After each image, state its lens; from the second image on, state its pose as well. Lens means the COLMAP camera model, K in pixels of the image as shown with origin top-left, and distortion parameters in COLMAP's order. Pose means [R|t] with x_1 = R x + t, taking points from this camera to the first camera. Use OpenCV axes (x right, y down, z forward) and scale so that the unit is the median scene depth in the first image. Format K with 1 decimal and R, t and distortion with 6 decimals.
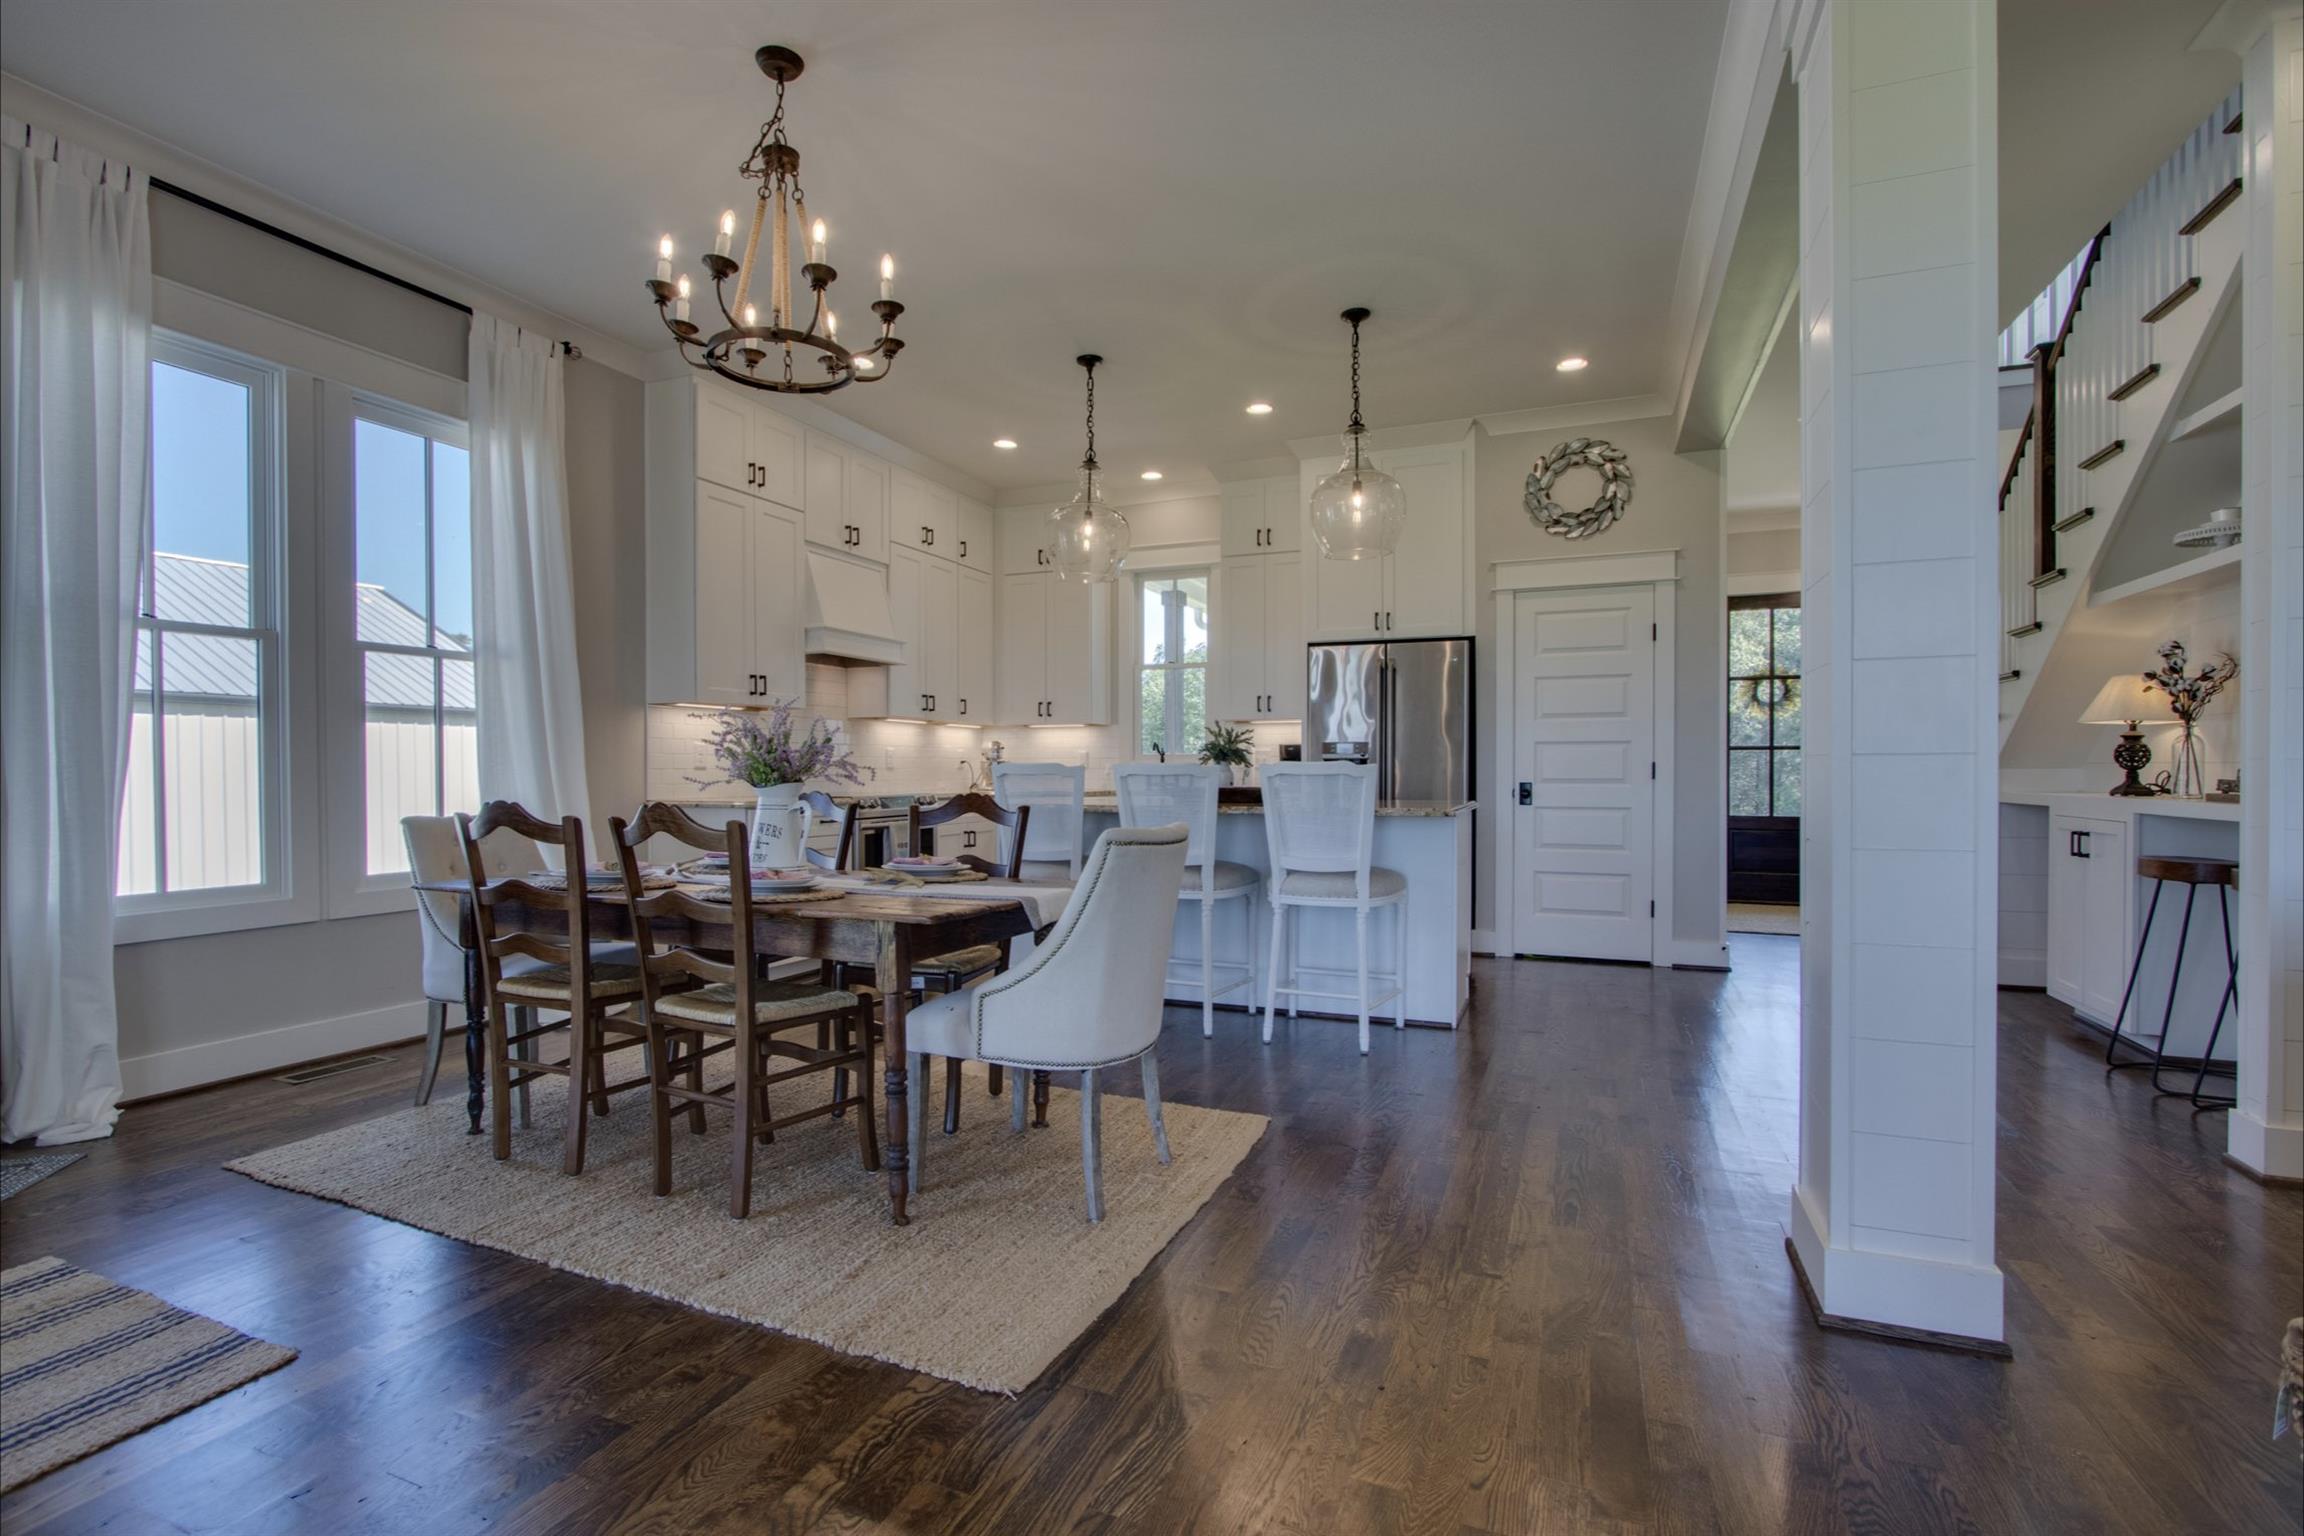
lens RADIAL K [[1051.3, 0, 1152.6], [0, 1051.3, 775.1], [0, 0, 1]] dist [-0.002659, 0.000385]
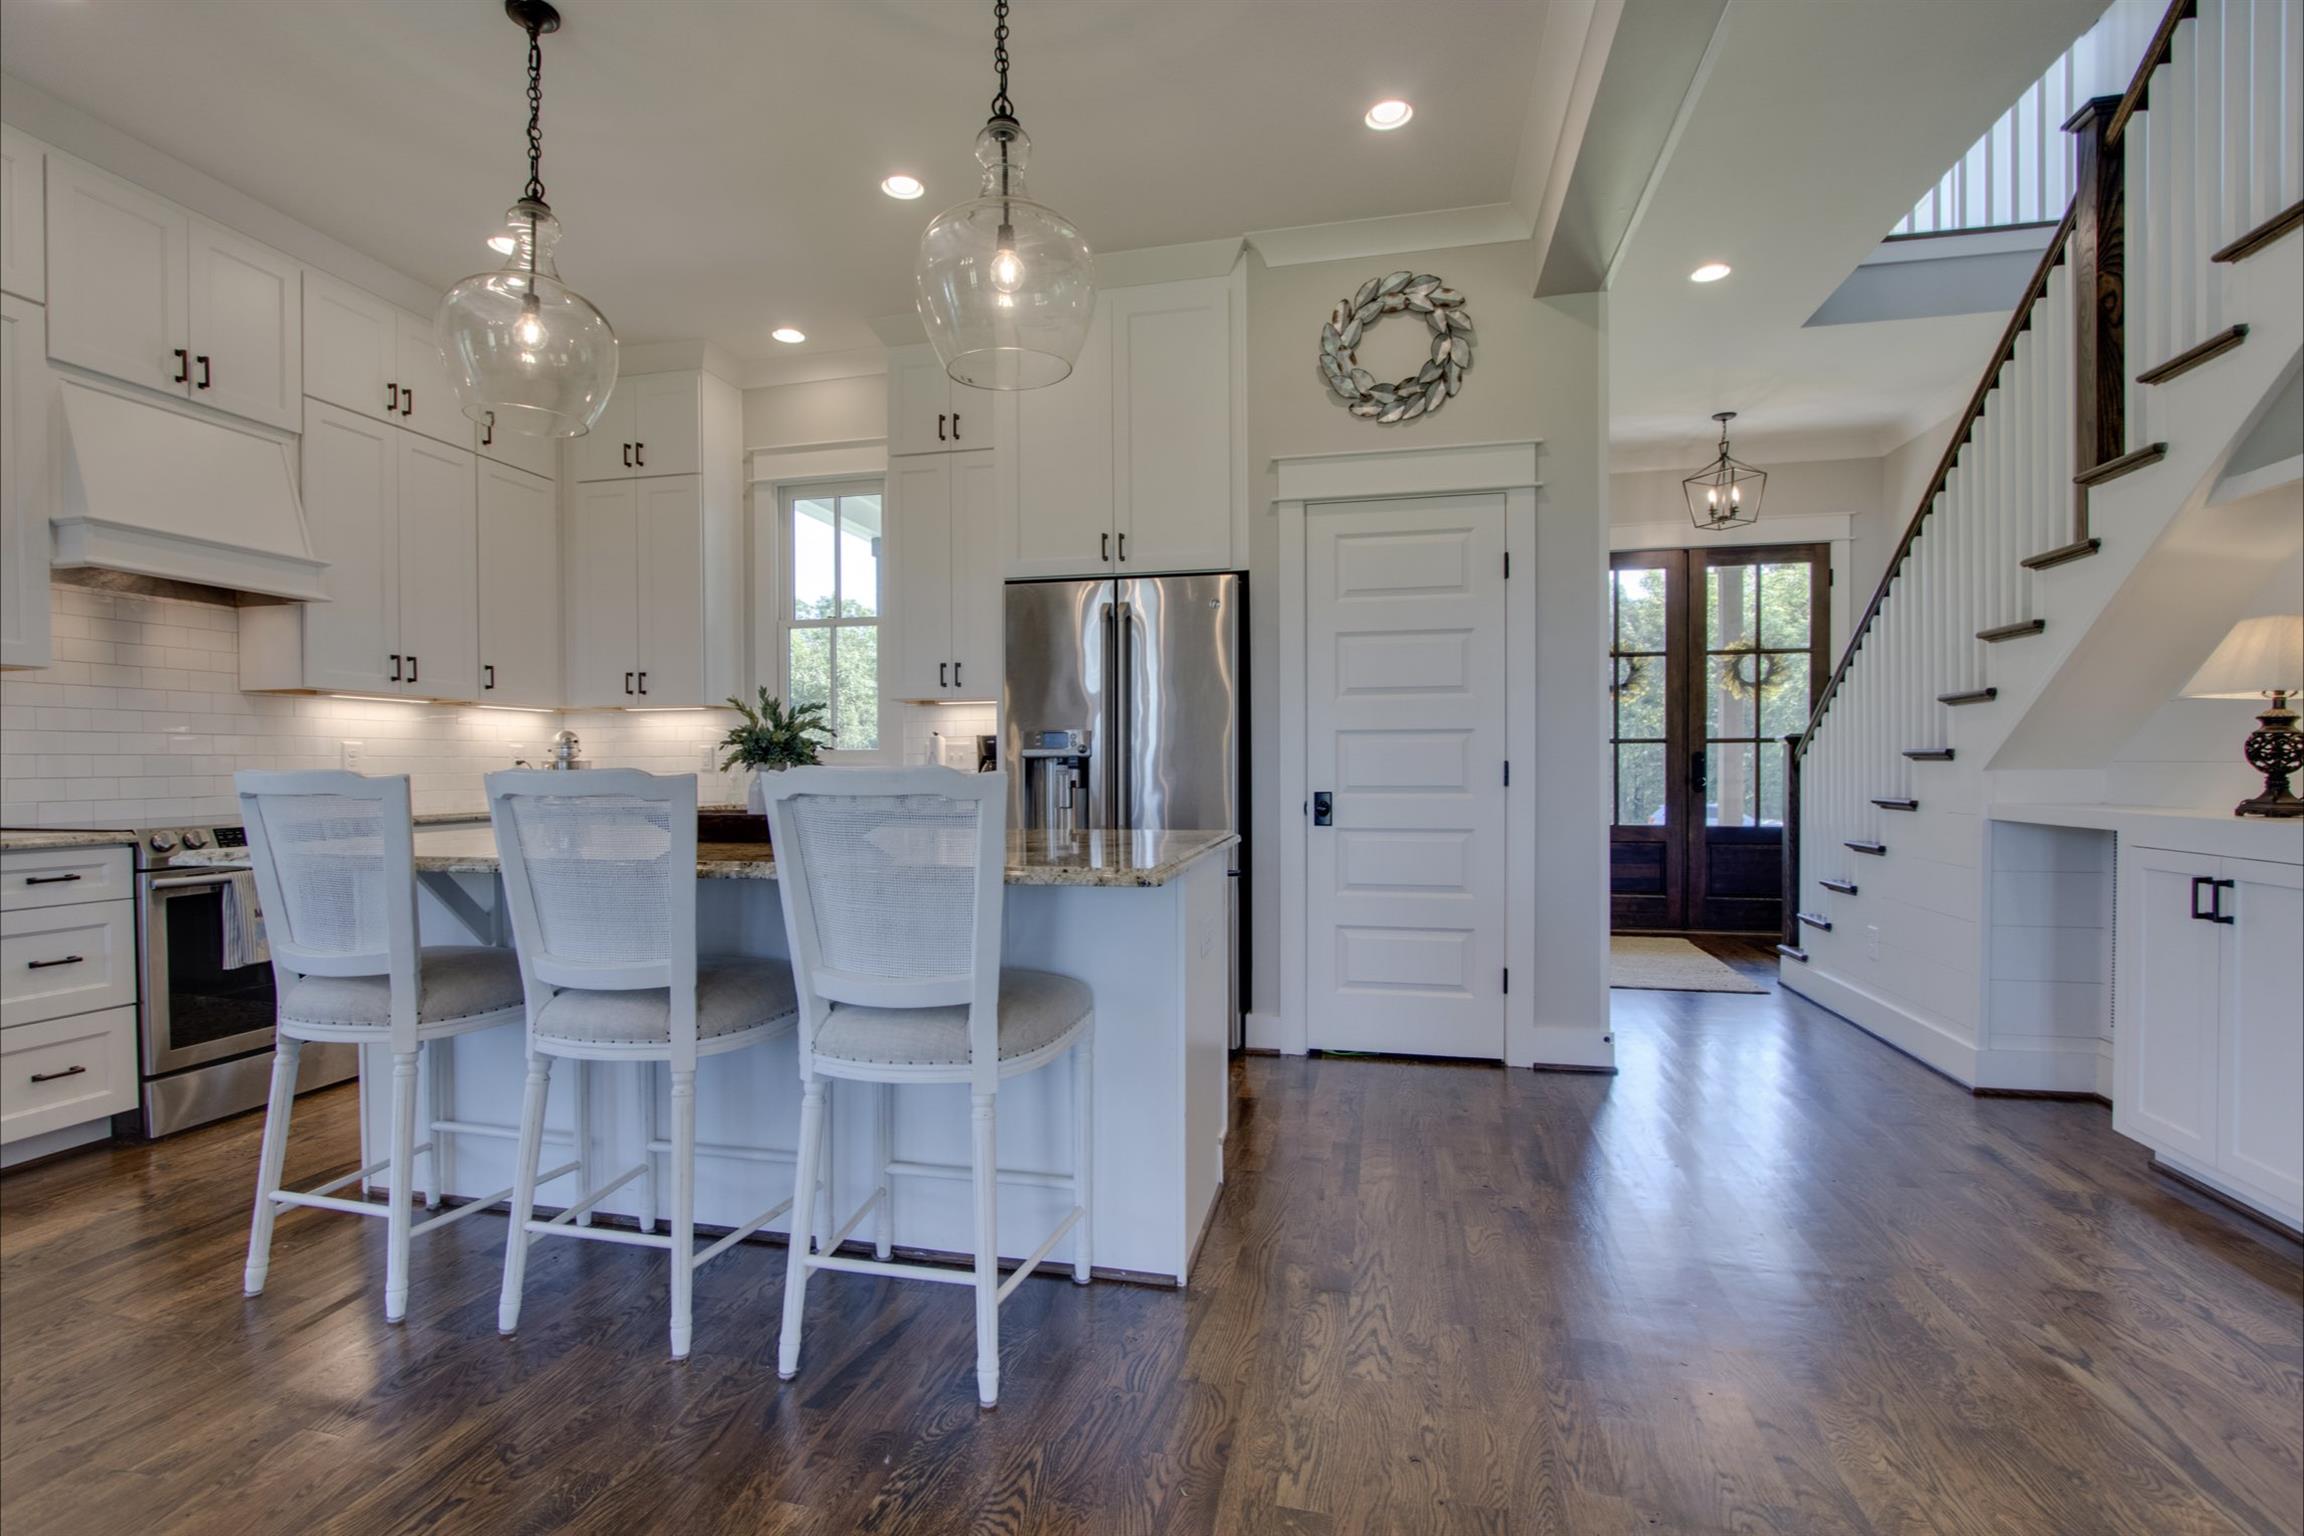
lens RADIAL K [[1051.3, 0, 1152.6], [0, 1051.3, 775.1], [0, 0, 1]] dist [-0.002659, 0.000385]
pose [[0.985251, -0.005993, 0.171009, 0.140912], [0.005419, 0.999978, 0.003824, -0.007221], [-0.171028, -0.002841, 0.985262, 0.378246]]
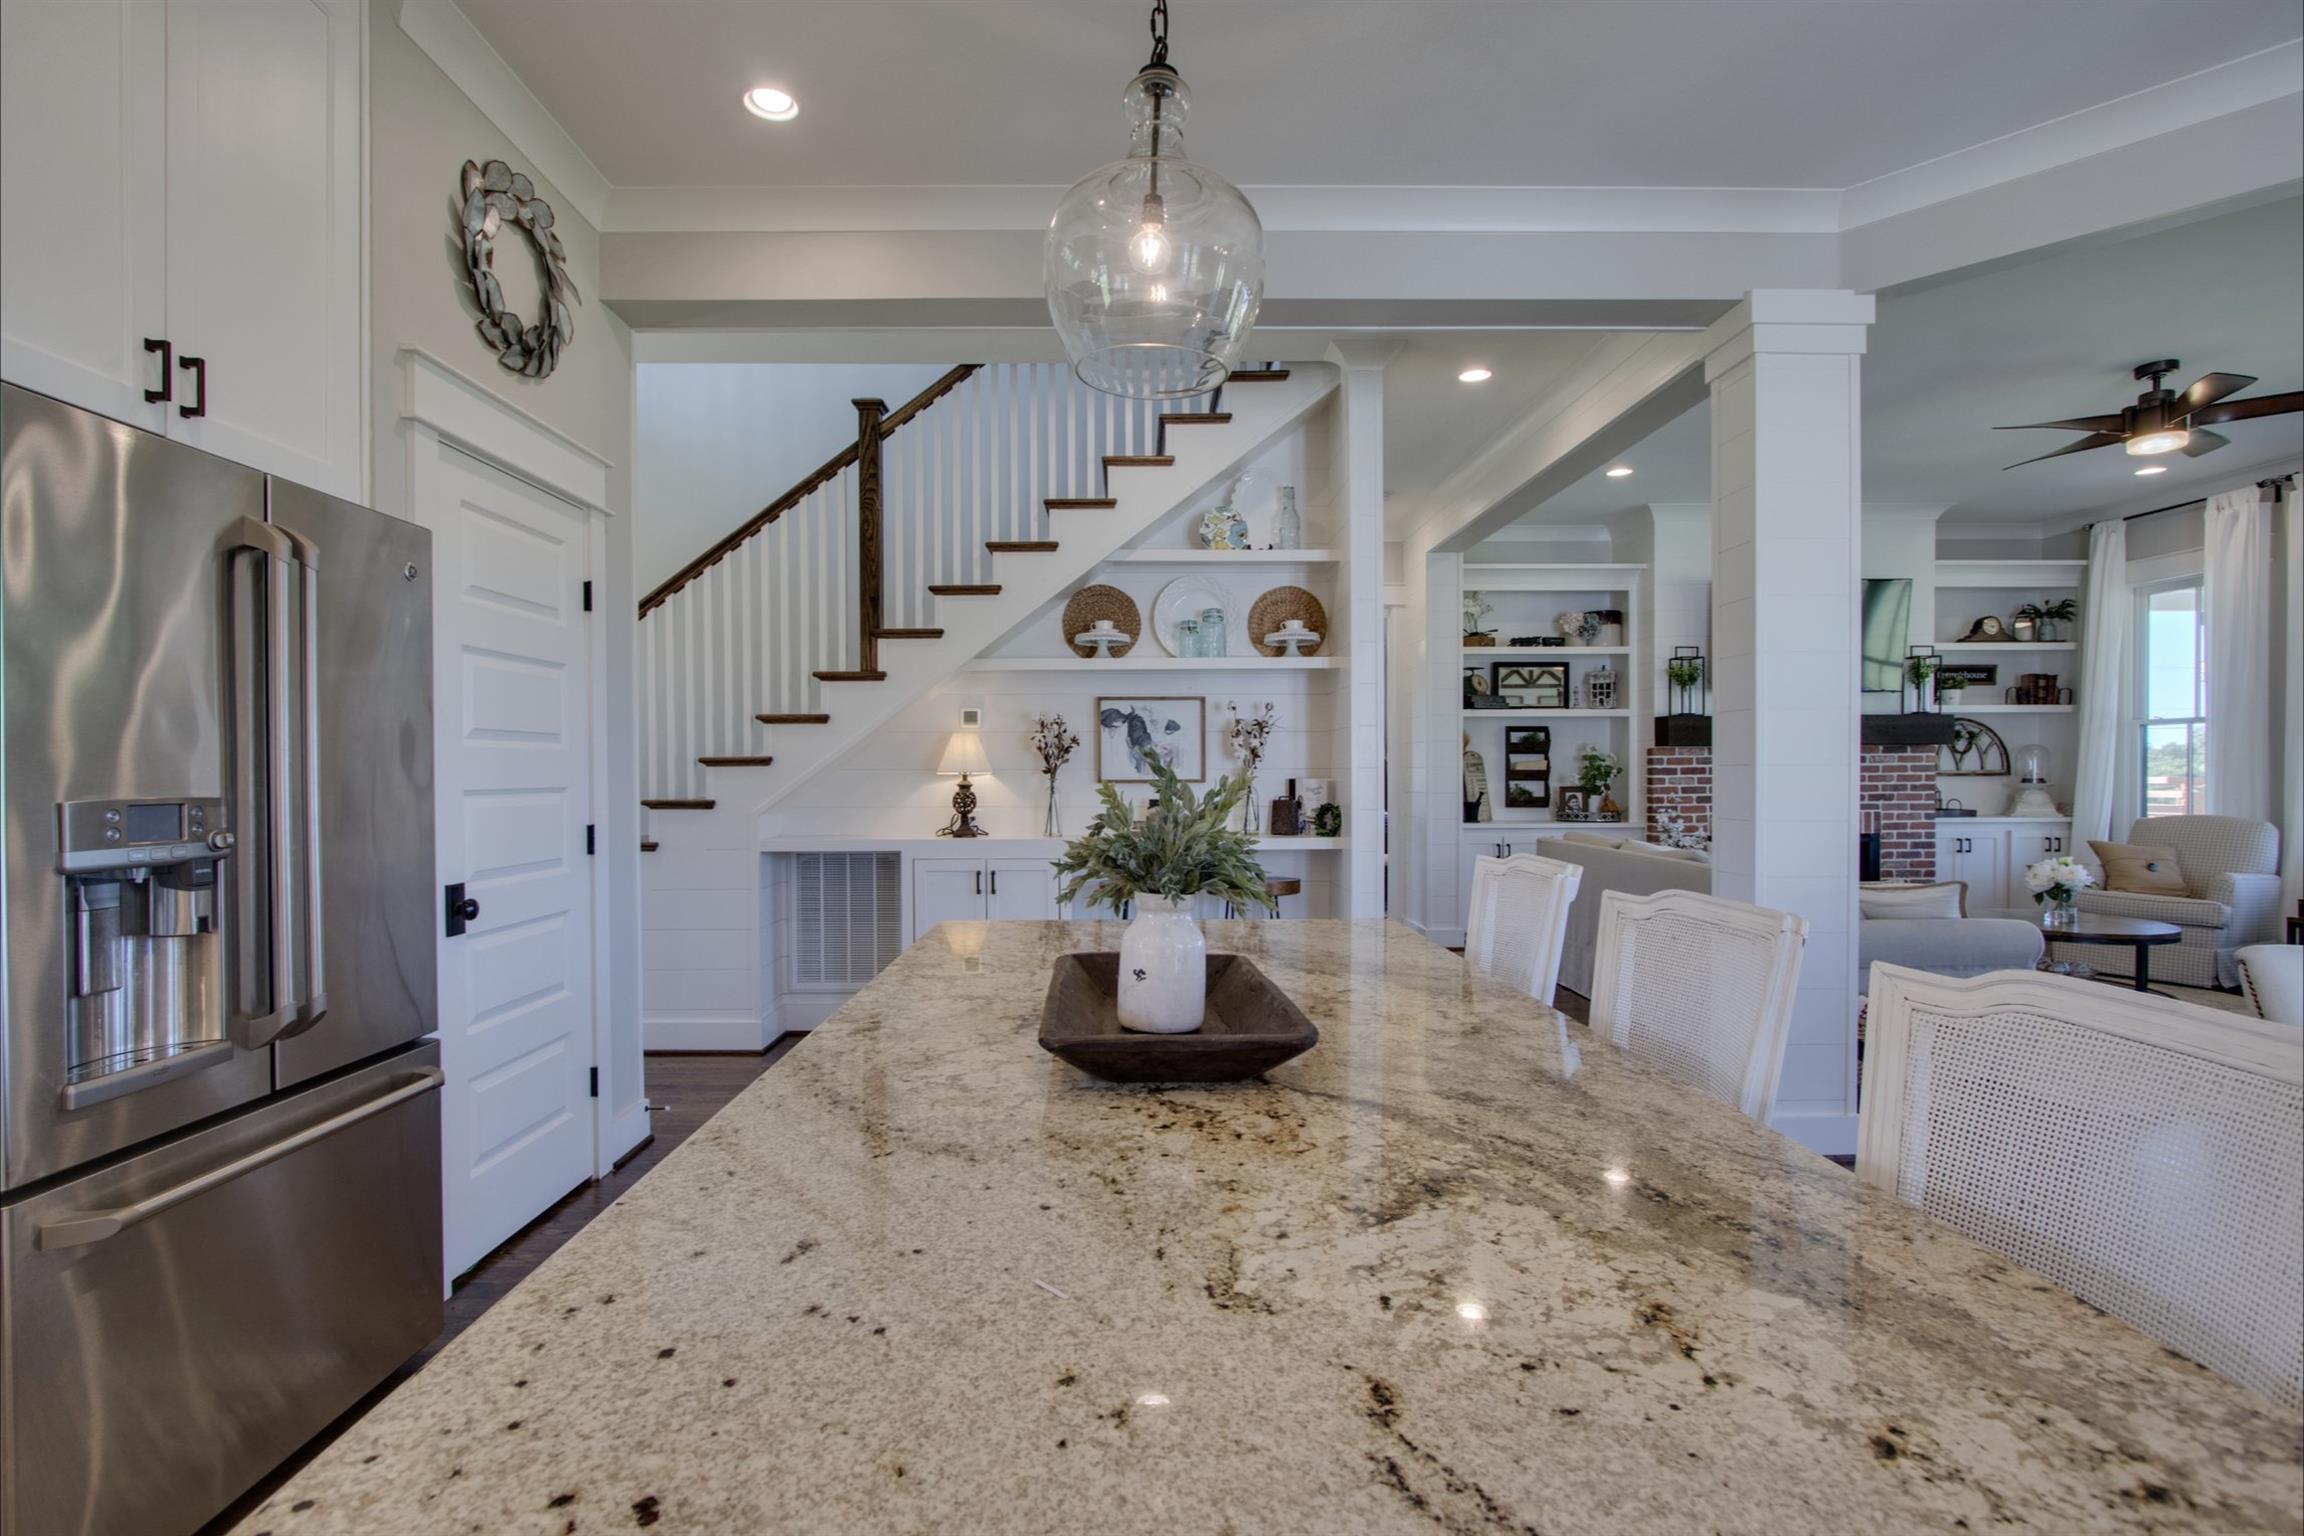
lens RADIAL K [[1051.3, 0, 1152.6], [0, 1051.3, 775.1], [0, 0, 1]] dist [-0.002659, 0.000385]
pose [[-0.404739, -0.002003, 0.914430, -0.162775], [0.010430, 0.999922, 0.006806, -0.039526], [-0.914373, 0.012292, -0.404687, 0.939013]]
